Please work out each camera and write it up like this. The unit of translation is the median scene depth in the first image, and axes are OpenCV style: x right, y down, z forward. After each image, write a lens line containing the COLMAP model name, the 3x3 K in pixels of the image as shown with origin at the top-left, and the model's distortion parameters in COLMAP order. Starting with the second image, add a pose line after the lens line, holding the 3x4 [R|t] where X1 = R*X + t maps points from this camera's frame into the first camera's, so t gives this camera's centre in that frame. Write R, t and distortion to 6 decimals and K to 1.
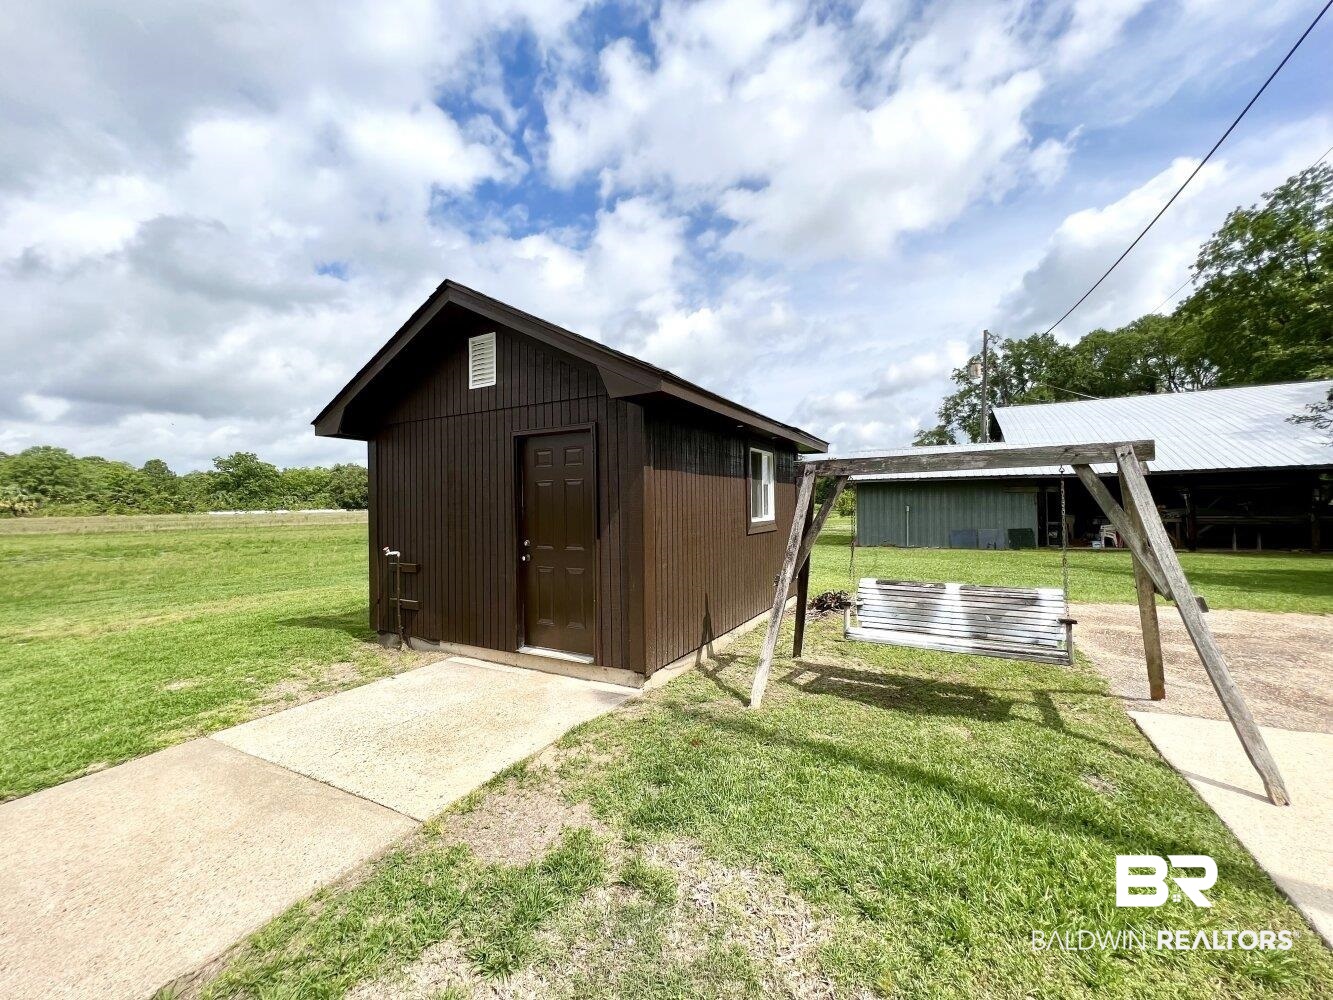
lens RADIAL K [[534.5, 0, 662.8], [0, 534.5, 498.3], [0, 0, 1]] dist [-0.001664, -0.000033]
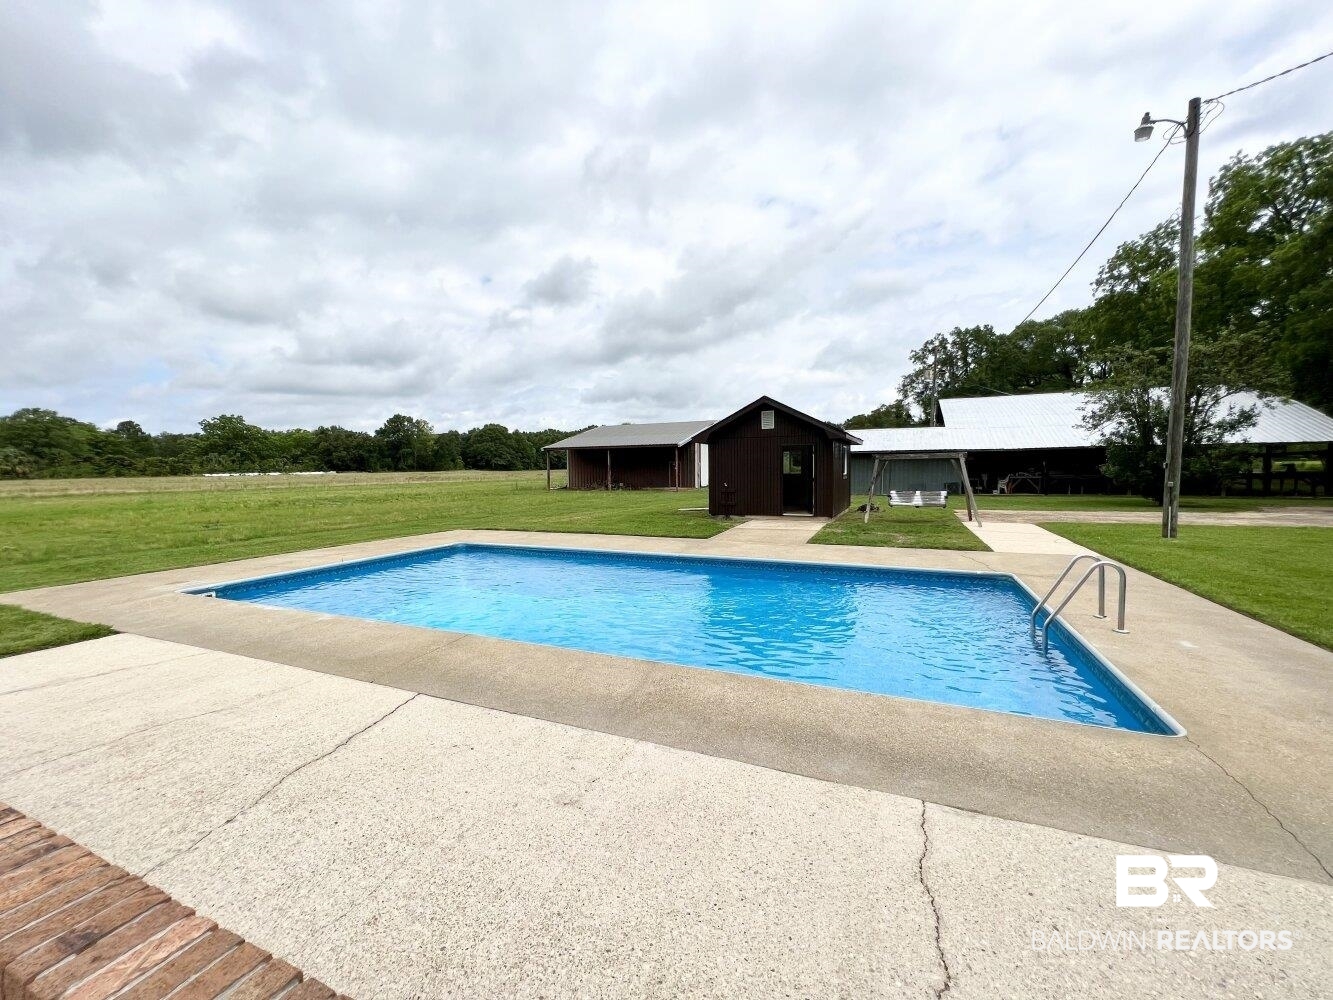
lens RADIAL K [[534.5, 0, 662.8], [0, 534.5, 498.3], [0, 0, 1]] dist [-0.001664, -0.000033]
pose [[0.997278, -0.003485, 0.073649, -0.084566], [-0.001697, 0.997533, 0.070174, -0.002046], [-0.073712, -0.070108, 0.994812, -0.144719]]
